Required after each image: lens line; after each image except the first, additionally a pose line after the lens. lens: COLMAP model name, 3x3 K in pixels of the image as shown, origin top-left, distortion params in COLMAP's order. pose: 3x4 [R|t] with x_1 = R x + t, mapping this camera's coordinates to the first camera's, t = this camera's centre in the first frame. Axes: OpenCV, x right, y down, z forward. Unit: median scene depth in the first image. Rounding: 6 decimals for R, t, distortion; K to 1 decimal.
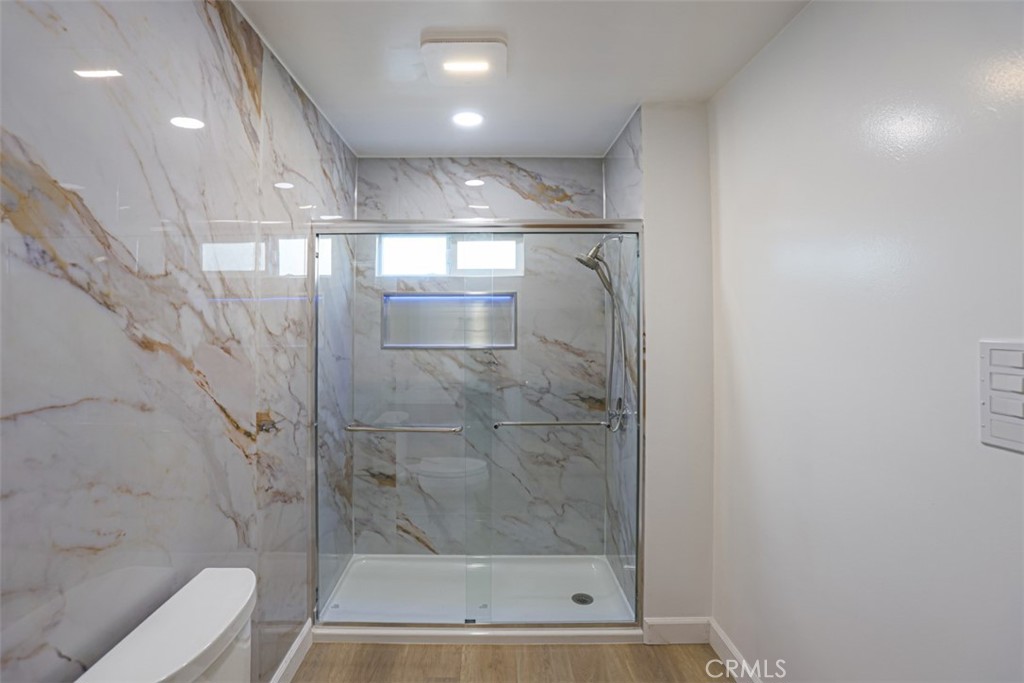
lens RADIAL K [[491.9, 0, 530.5], [0, 491.9, 315.7], [0, 0, 1]] dist [-0.061989, 0.019676]
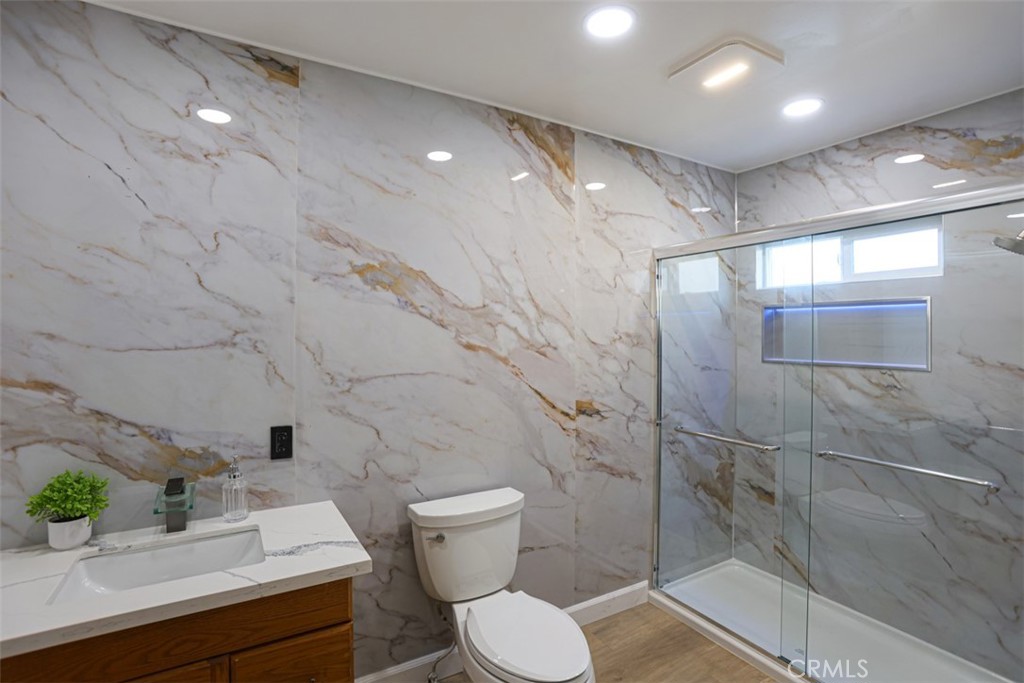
lens RADIAL K [[491.9, 0, 505.9], [0, 491.9, 344.5], [0, 0, 1]] dist [-0.061989, 0.019676]
pose [[0.489136, 0.021223, -0.871949, 0.296876], [0.007444, 0.999566, 0.028505, 0.000034], [0.872176, -0.020433, 0.488766, 0.073903]]
